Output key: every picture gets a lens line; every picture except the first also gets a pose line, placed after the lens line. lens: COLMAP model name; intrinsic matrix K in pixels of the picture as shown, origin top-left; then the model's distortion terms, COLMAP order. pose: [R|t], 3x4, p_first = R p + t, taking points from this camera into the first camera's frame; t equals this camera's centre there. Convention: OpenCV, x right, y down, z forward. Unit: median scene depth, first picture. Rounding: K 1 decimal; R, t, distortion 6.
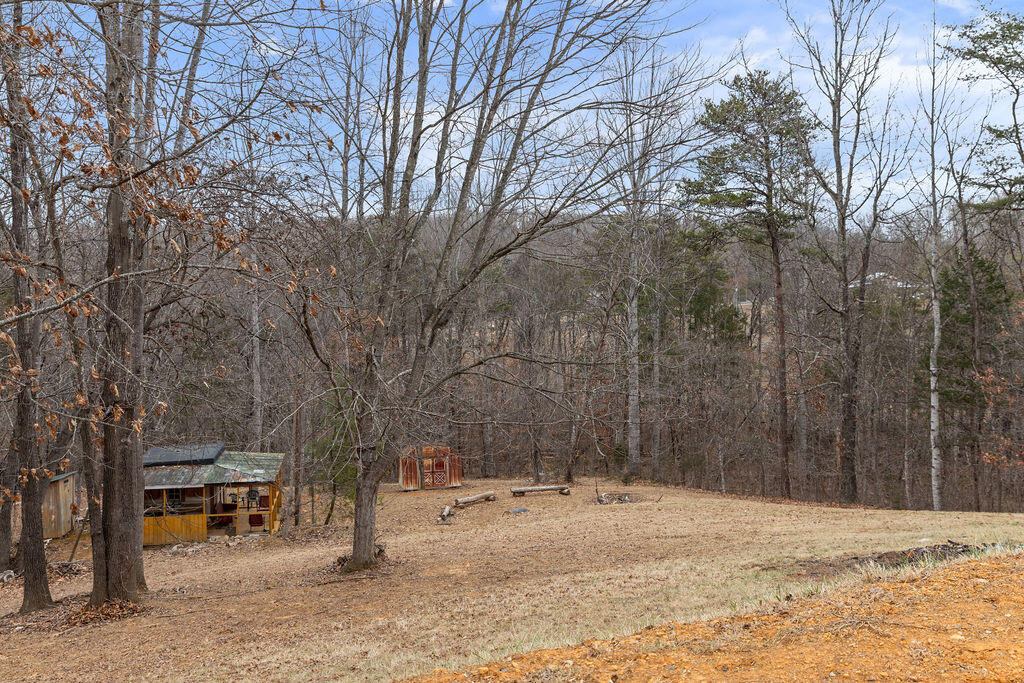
lens RADIAL K [[922.4, 0, 510.8], [0, 922.4, 340.3], [0, 0, 1]] dist [0.004107, 0.000145]
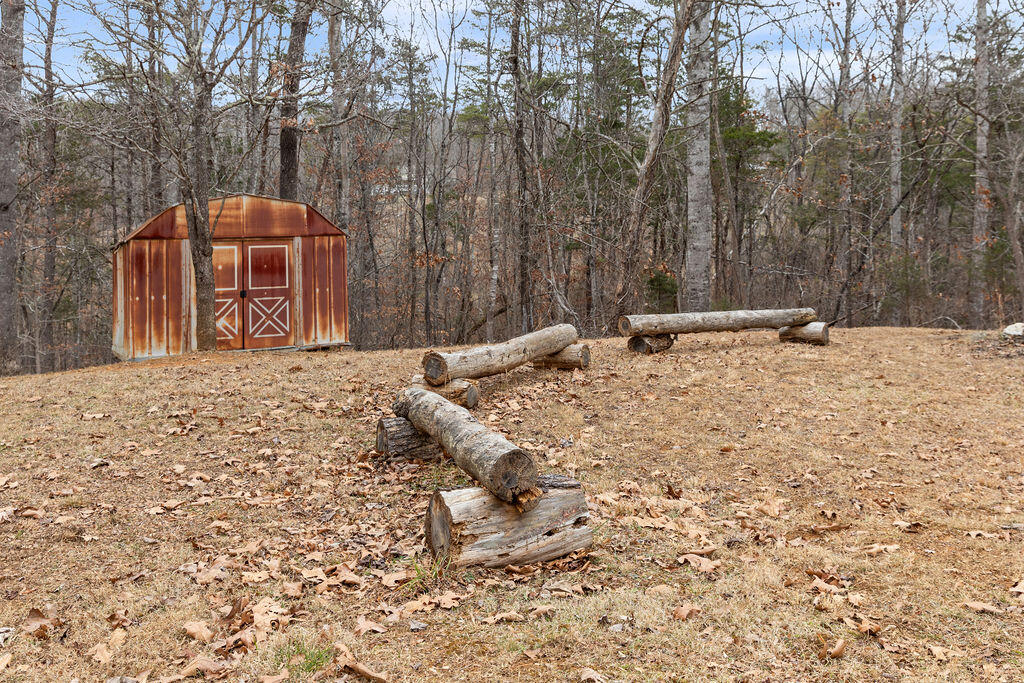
lens RADIAL K [[922.4, 0, 512.5], [0, 922.4, 340.7], [0, 0, 1]] dist [0.004107, 0.000145]
pose [[0.958785, -0.006403, 0.284061, -0.086306], [-0.015574, 0.997059, 0.075039, 0.135234], [-0.283706, -0.076370, 0.955865, 0.707164]]
